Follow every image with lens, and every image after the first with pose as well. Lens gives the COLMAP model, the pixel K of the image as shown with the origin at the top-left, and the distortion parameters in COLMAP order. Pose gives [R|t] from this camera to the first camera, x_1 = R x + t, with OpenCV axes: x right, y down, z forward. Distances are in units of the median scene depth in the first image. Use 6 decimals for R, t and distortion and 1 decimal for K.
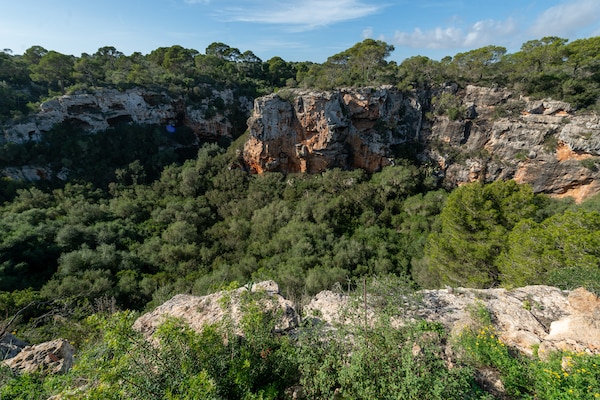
lens RADIAL K [[233.9, 0, 299.0], [0, 233.9, 200.7], [0, 0, 1]] dist [0.018599, -0.006220]
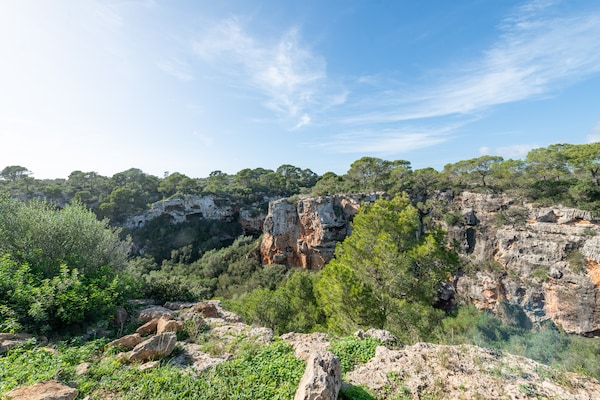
lens RADIAL K [[233.9, 0, 299.0], [0, 233.9, 200.7], [0, 0, 1]] dist [0.018599, -0.006220]
pose [[0.931484, 0.008311, -0.363687, 0.415473], [-0.158414, 0.909238, -0.384957, 0.014160], [0.327478, 0.416194, 0.848257, -0.007023]]
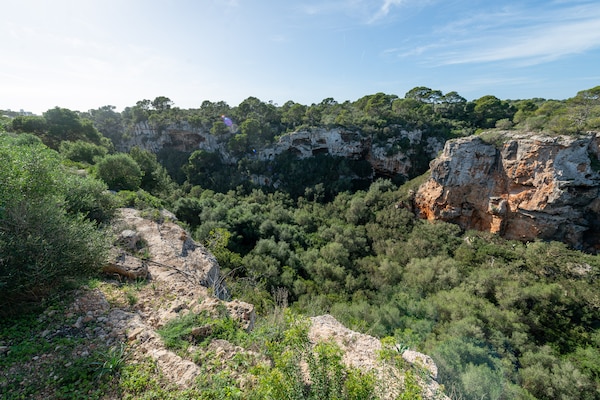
lens RADIAL K [[233.9, 0, 299.0], [0, 233.9, 200.7], [0, 0, 1]] dist [0.018599, -0.006220]
pose [[0.756498, 0.211509, -0.618850, -0.007401], [-0.299807, 0.953130, -0.040734, -0.000619], [0.581229, 0.216350, 0.784453, -0.001750]]
